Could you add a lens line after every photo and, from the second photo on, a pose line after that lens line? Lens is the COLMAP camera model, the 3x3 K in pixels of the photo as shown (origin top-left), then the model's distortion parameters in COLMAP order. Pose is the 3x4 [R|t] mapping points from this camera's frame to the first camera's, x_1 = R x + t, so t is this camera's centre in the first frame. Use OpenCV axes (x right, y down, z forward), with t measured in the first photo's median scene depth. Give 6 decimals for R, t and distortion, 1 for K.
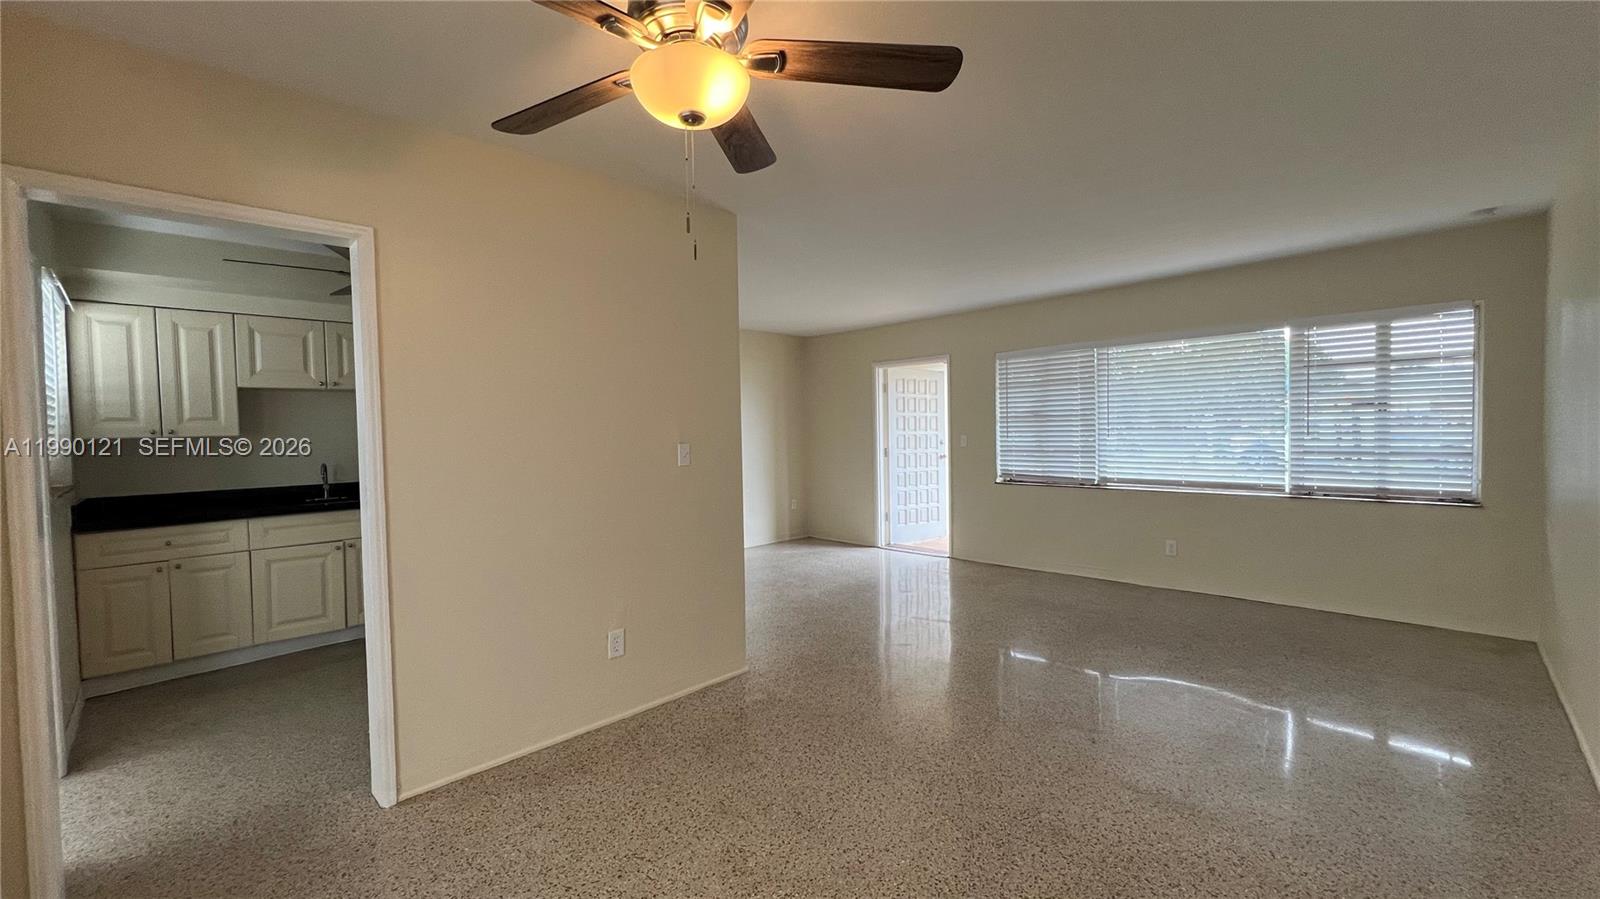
lens RADIAL K [[638.7, 0, 798.5], [0, 638.7, 453.1], [0, 0, 1]] dist [-0.001002, 0.000411]
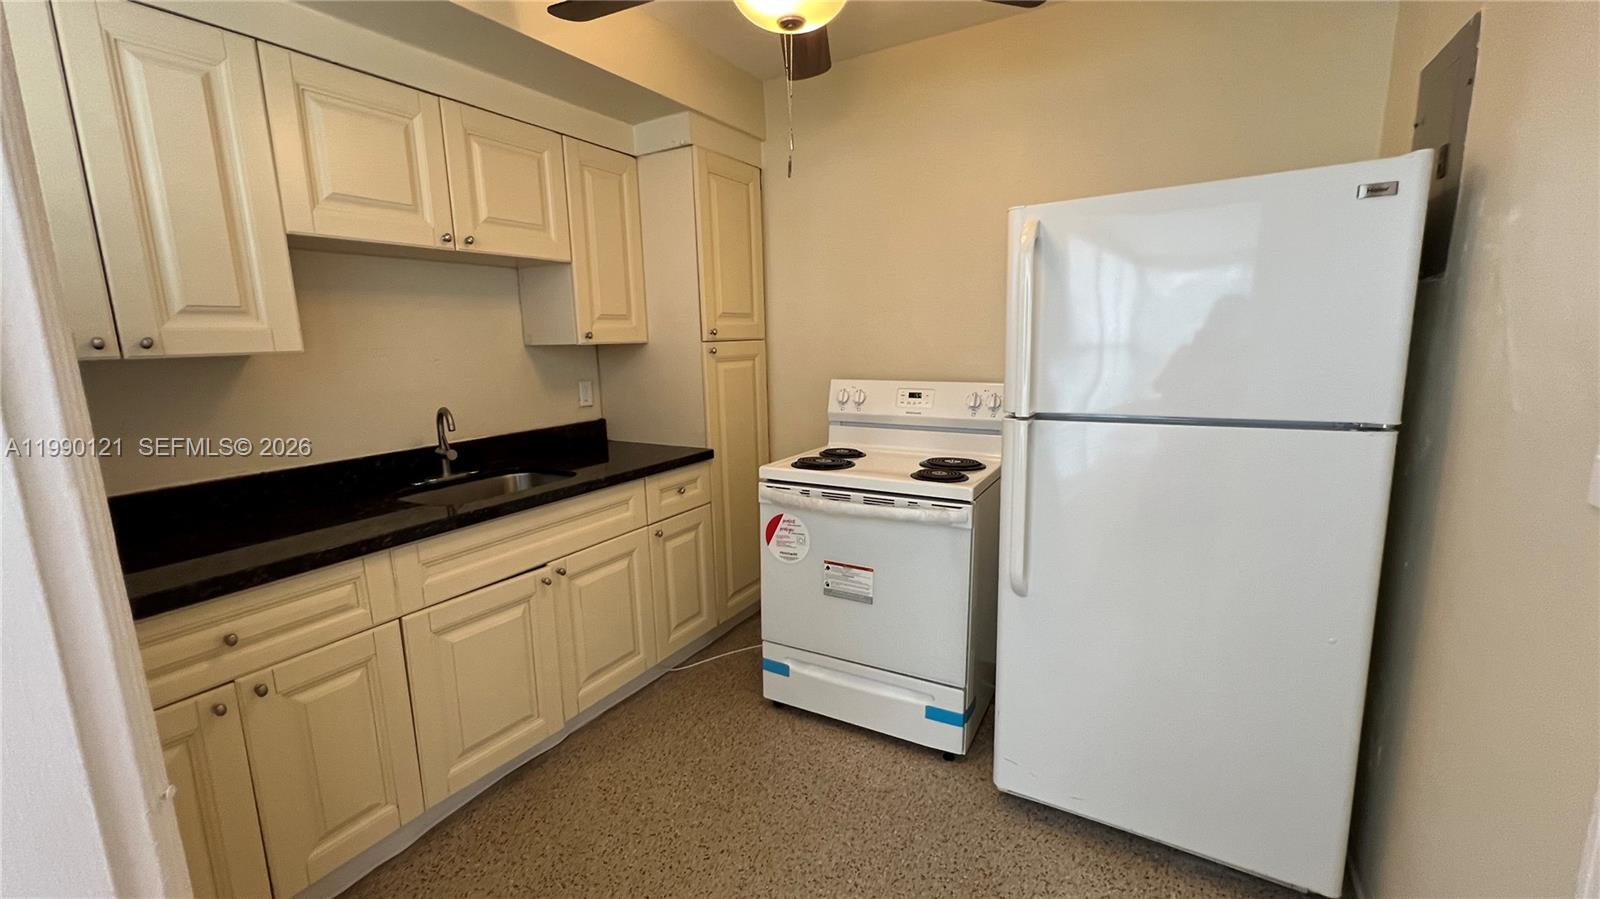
lens RADIAL K [[638.7, 0, 799.3], [0, 638.7, 450.6], [0, 0, 1]] dist [-0.001002, 0.000411]
pose [[0.966763, -0.050066, 0.250723, -0.534039], [0.017298, 0.991201, 0.131231, -0.009988], [-0.255087, -0.122532, 0.959123, 0.401116]]
